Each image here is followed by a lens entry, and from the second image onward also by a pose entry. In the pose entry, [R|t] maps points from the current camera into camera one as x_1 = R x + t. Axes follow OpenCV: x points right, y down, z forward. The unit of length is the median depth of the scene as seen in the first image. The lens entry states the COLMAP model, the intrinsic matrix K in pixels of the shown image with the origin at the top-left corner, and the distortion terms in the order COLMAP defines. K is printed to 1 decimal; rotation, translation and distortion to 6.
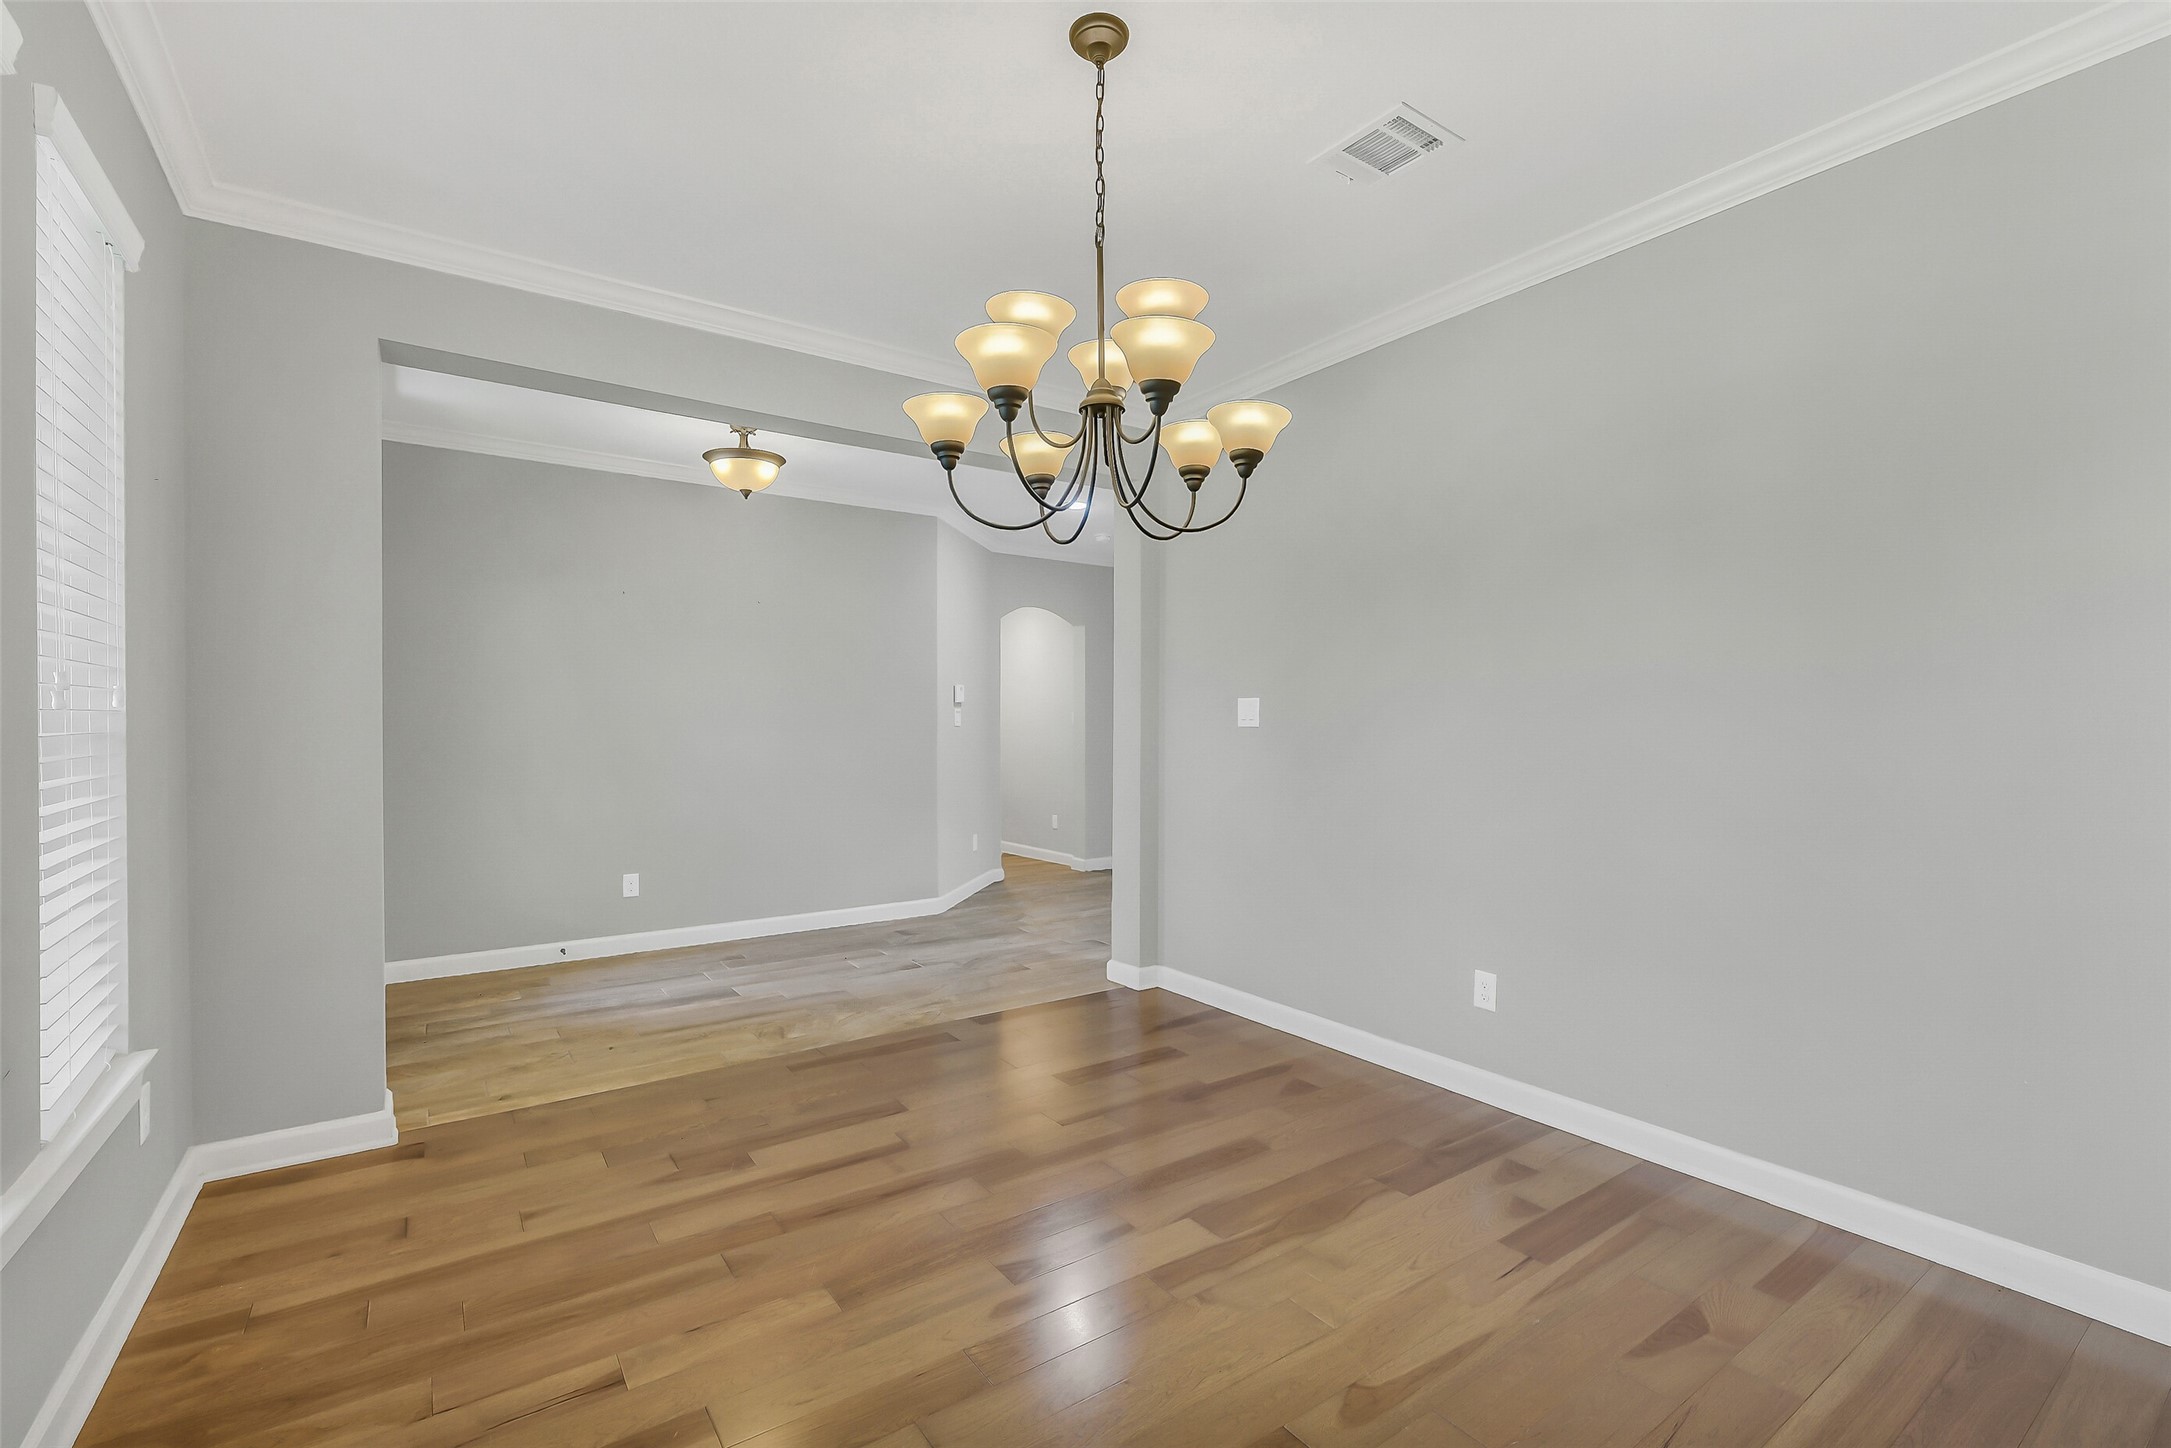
lens RADIAL K [[956.5, 0, 1081.1], [0, 956.5, 723.0], [0, 0, 1]] dist [-0.001327, -0.002115]
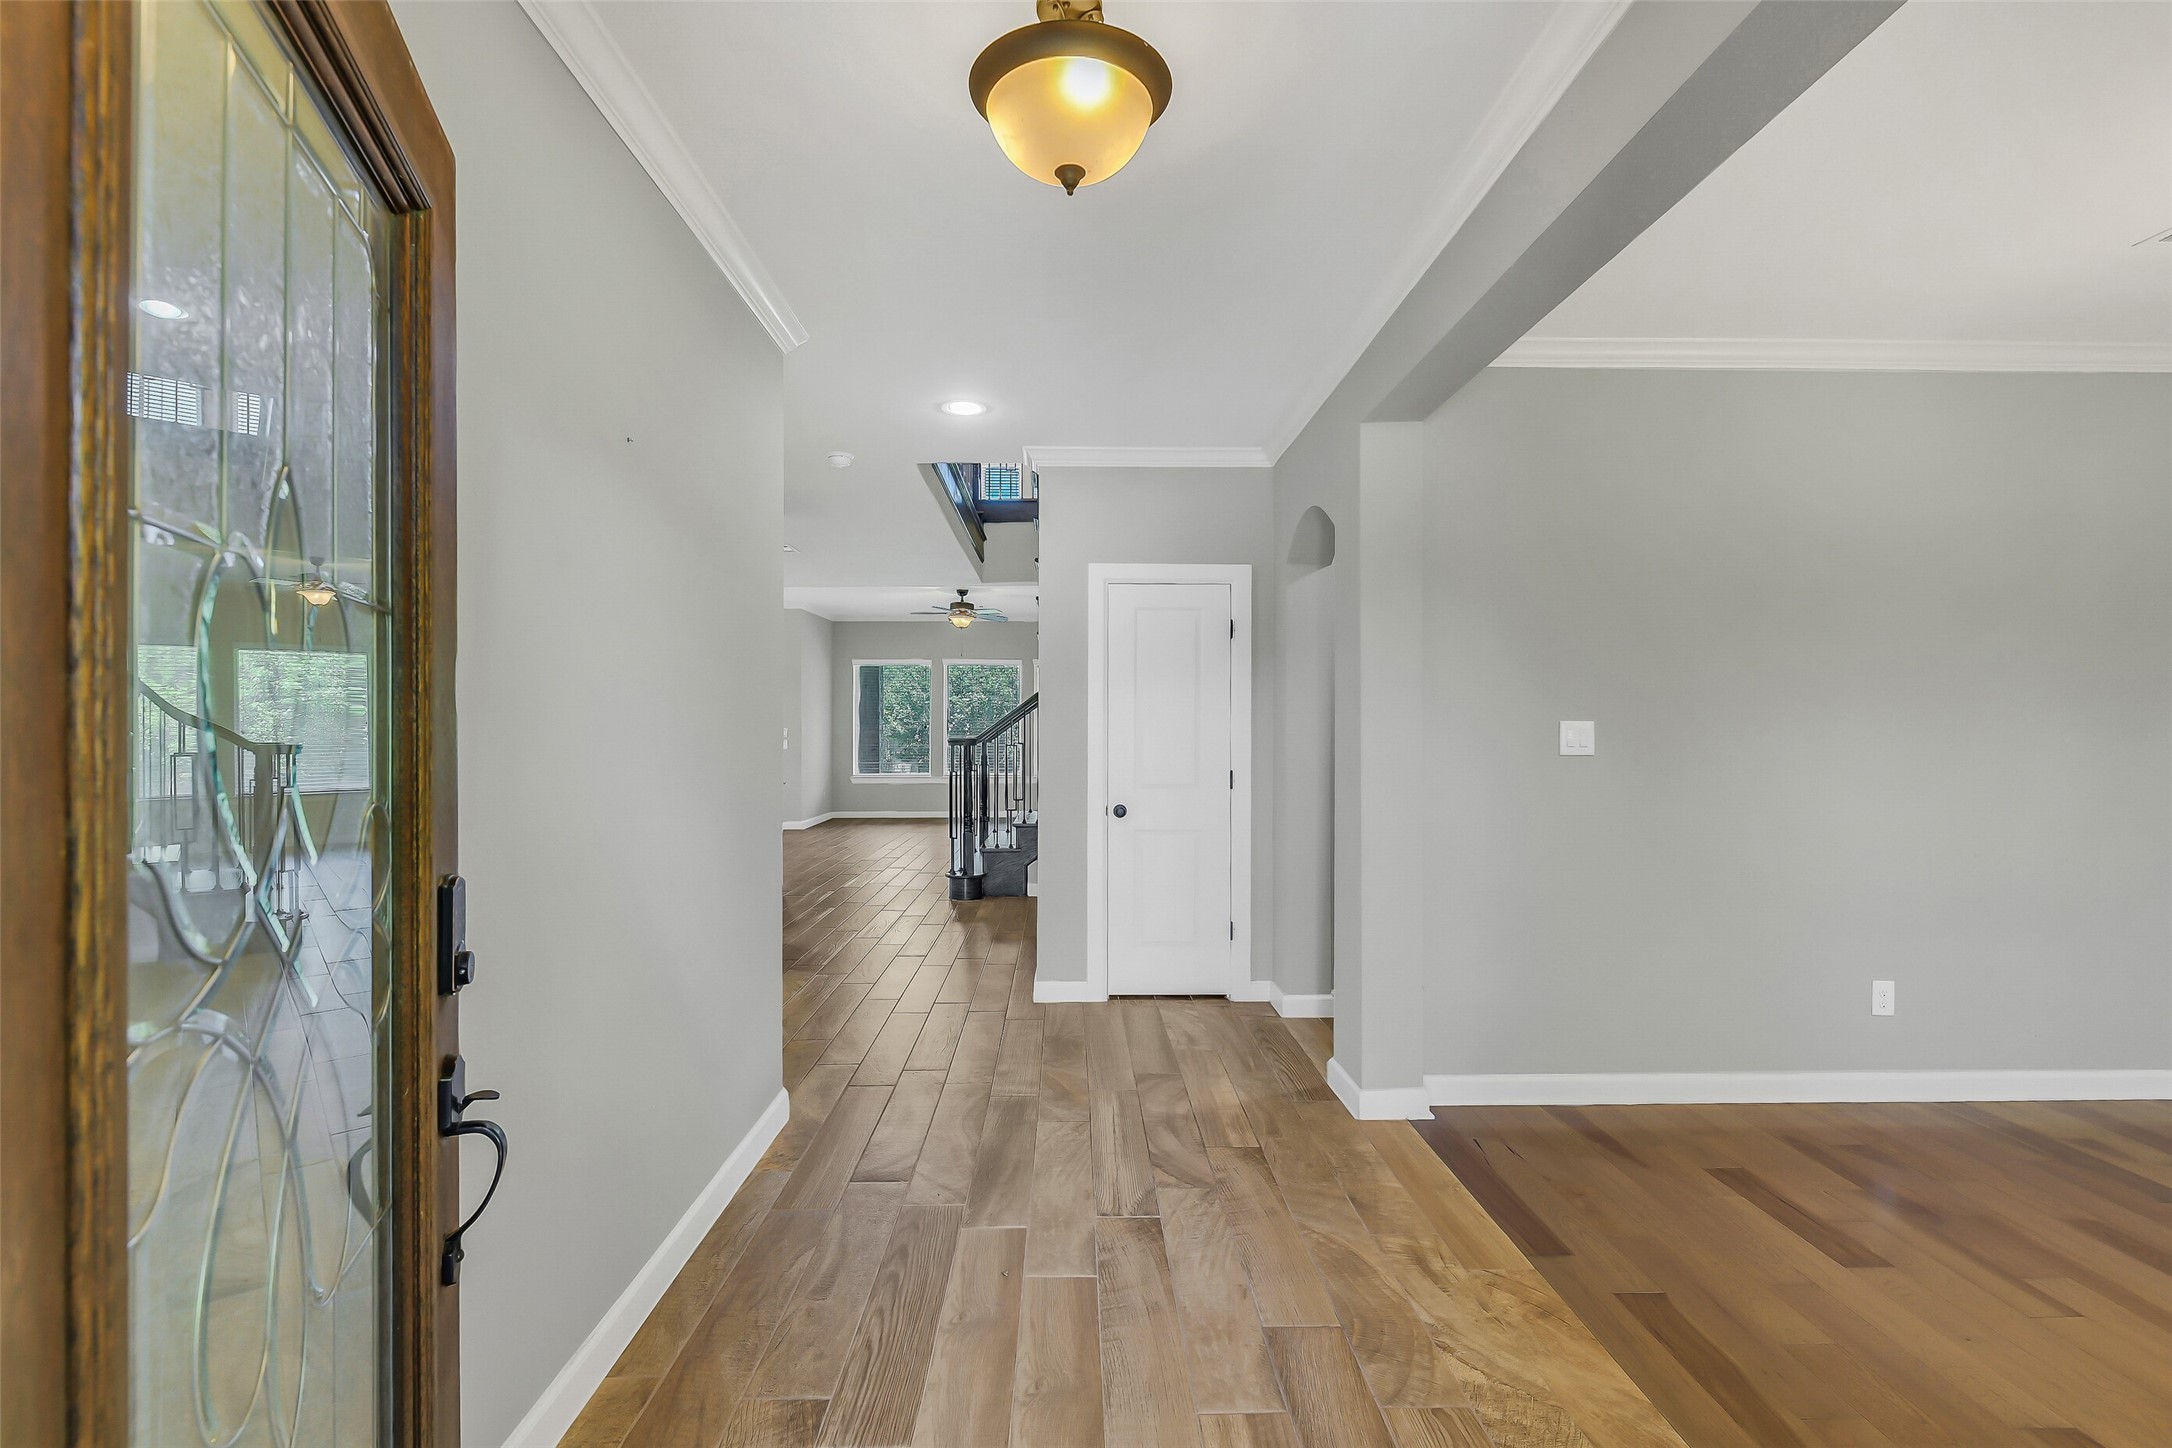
lens RADIAL K [[956.9, 0, 1079.0], [0, 956.9, 729.3], [0, 0, 1]] dist [-0.001327, -0.002115]
pose [[0.564278, 0.004771, 0.825571, -0.750968], [0.003871, 0.999957, -0.008425, -0.013048], [-0.825576, 0.007950, 0.564235, 0.879809]]
